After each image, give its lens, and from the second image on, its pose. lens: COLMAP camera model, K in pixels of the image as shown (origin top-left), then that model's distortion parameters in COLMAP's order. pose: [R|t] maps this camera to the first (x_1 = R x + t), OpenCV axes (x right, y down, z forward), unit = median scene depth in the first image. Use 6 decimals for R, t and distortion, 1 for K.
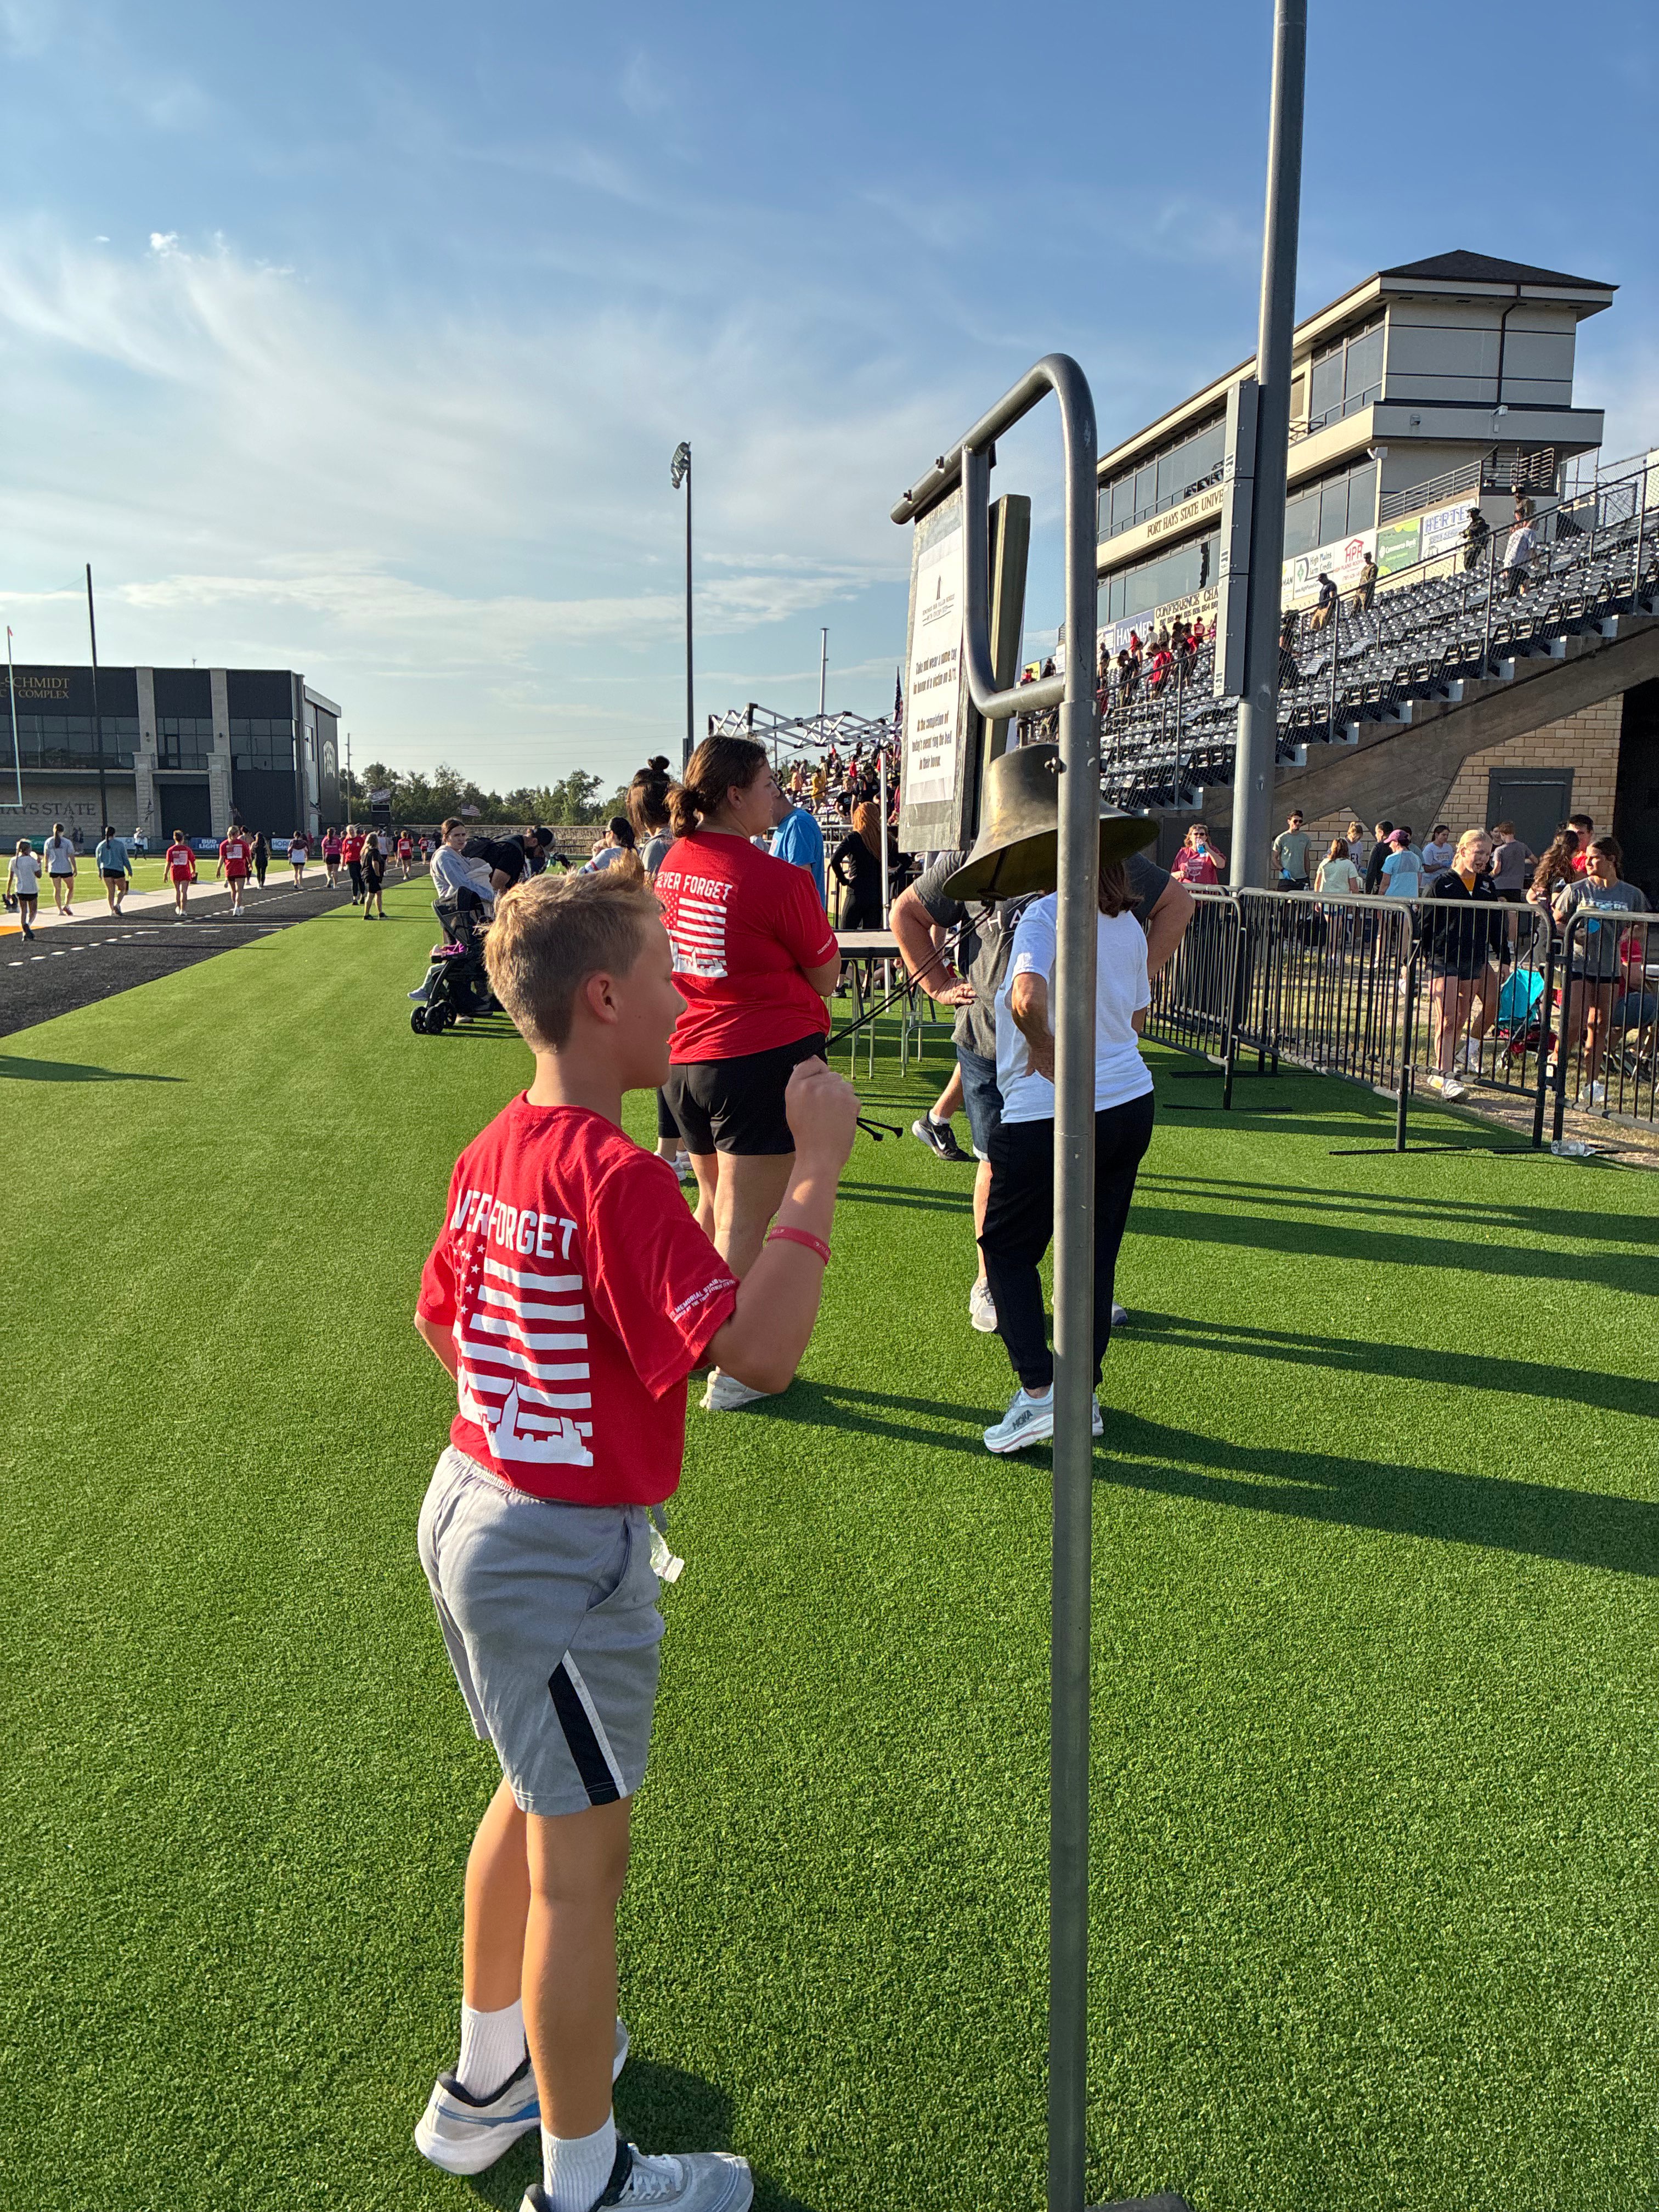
lens RADIAL K [[1686.3, 0, 827.8], [0, 1686.3, 1104.9], [0, 0, 1]] dist [0.014312, 0.002135]
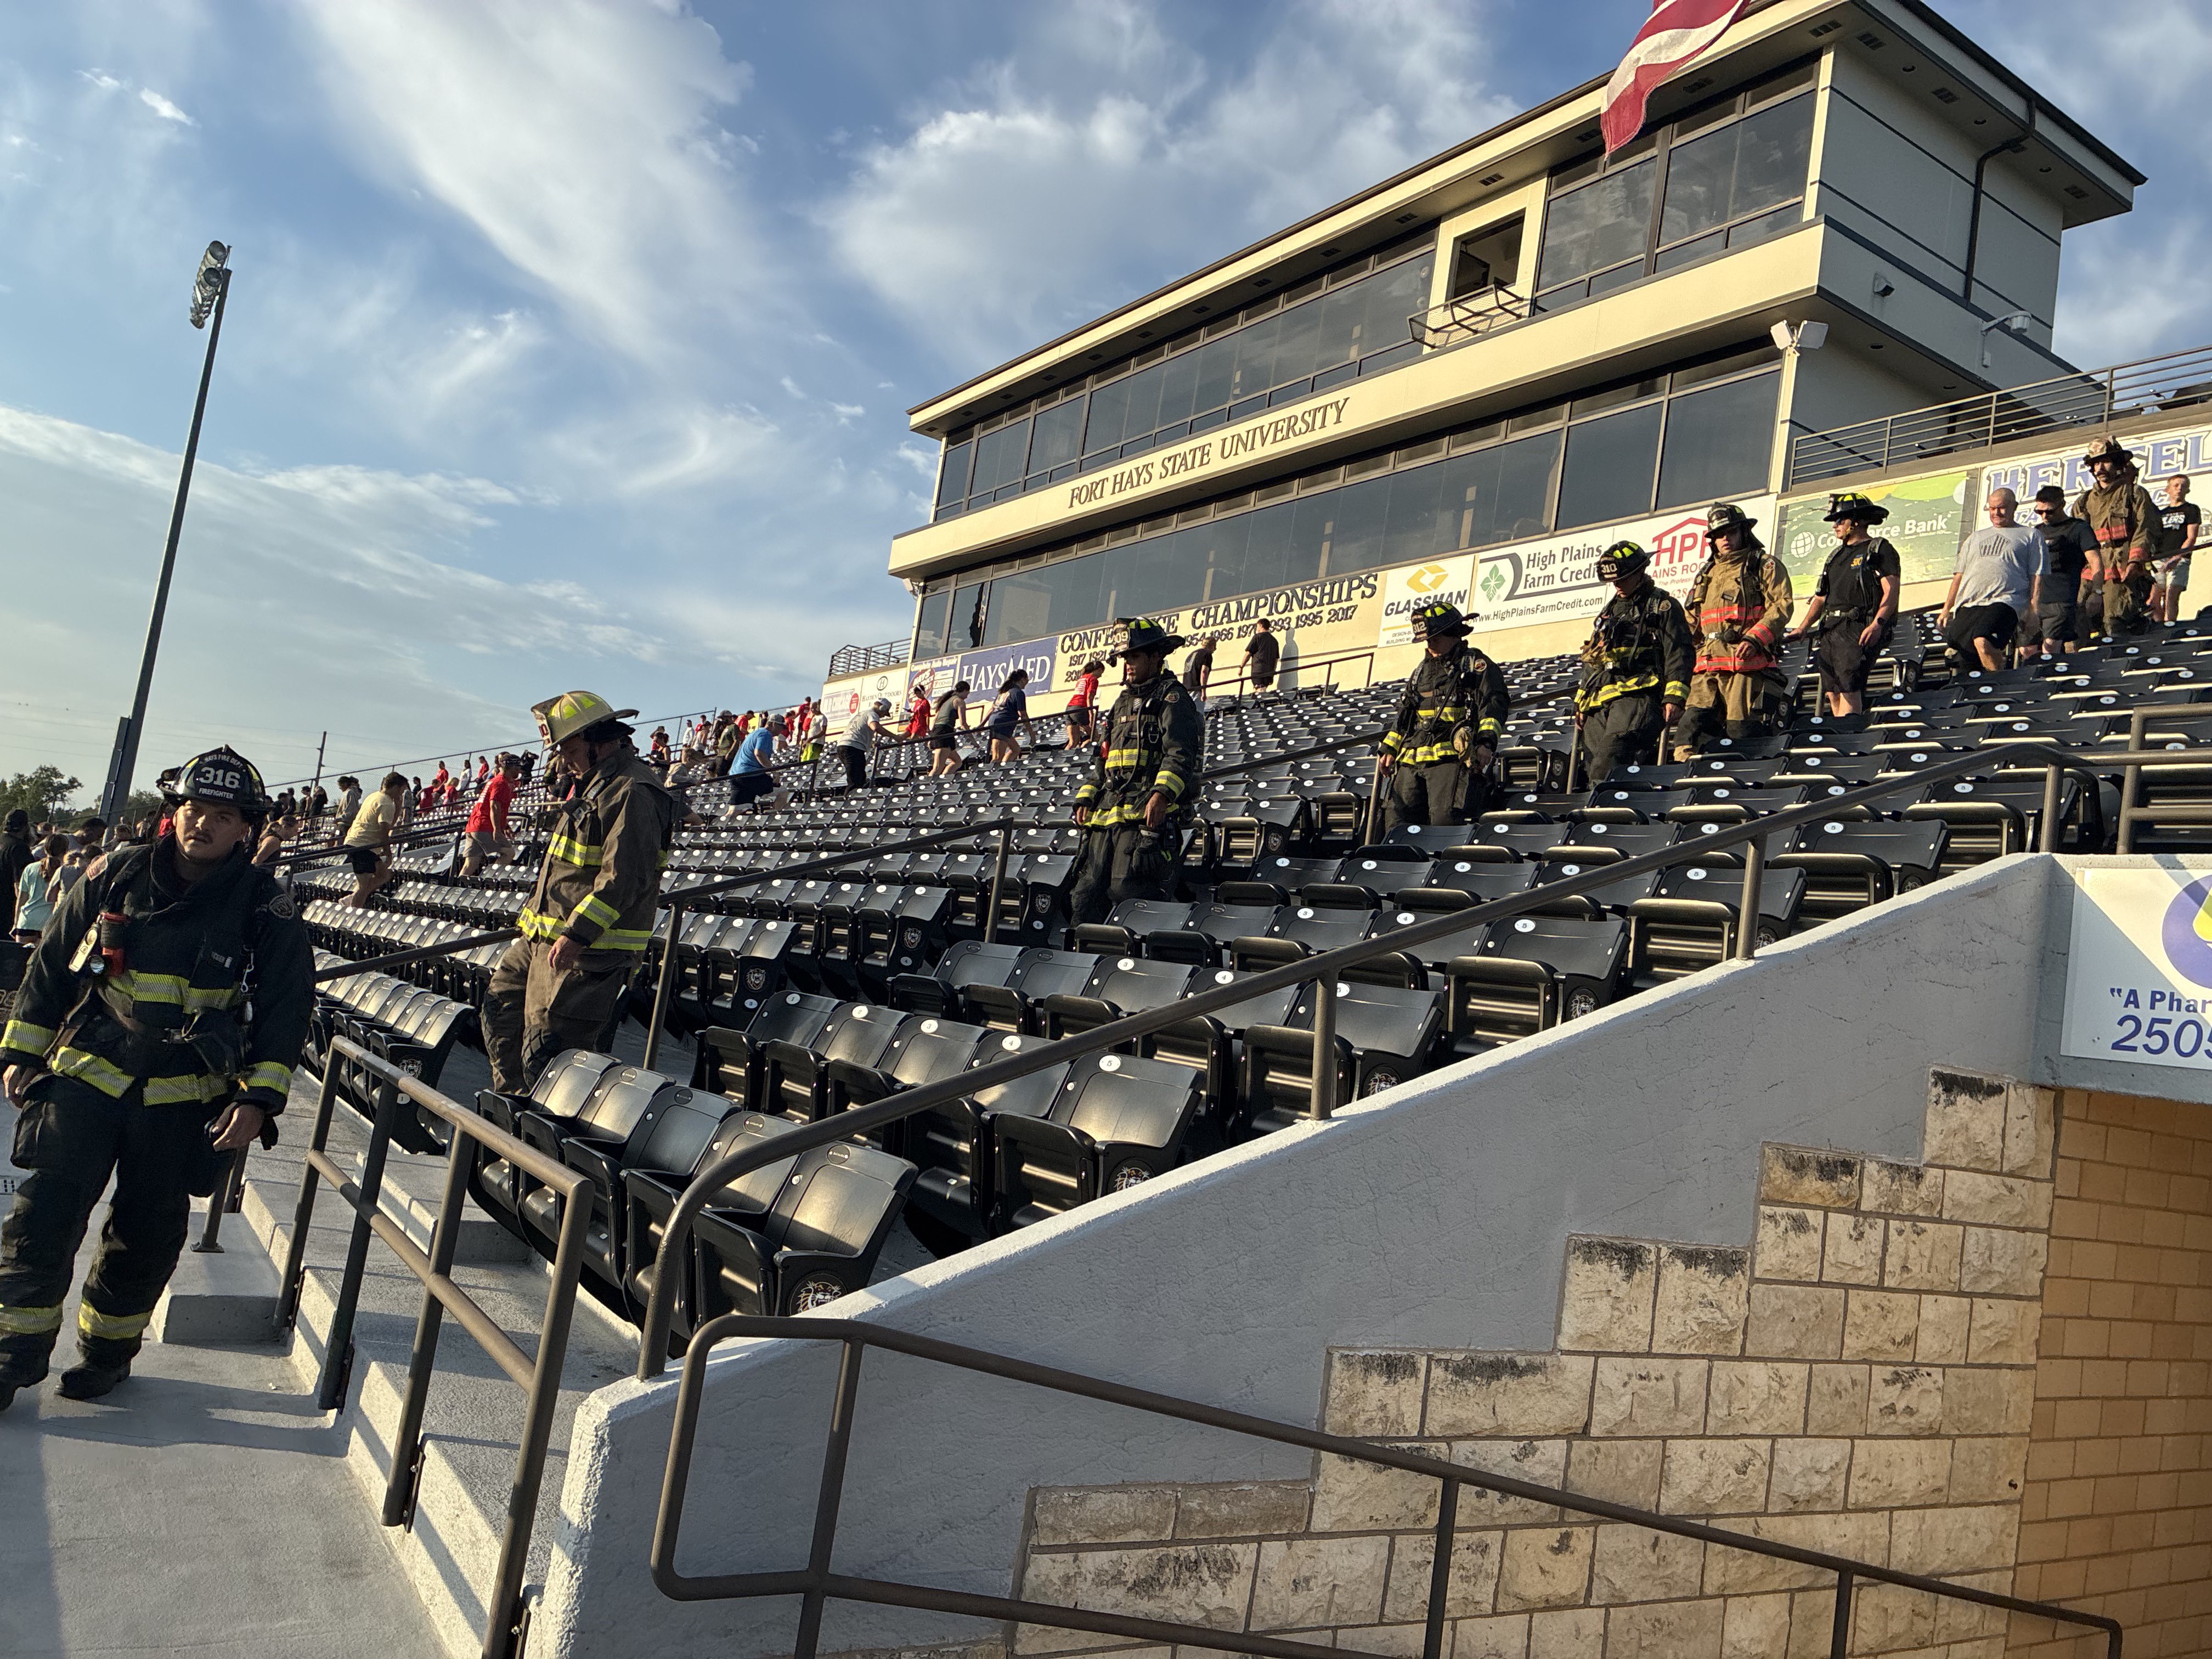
lens RADIAL K [[1686.3, 0, 1107.3], [0, 1686.3, 832.9], [0, 0, 1]] dist [0.014312, 0.002135]
pose [[0.908976, 0.169548, 0.380810, 0.008949], [-0.080641, 0.967811, -0.238411, -0.105101], [-0.408974, 0.186001, 0.893389, 0.536856]]
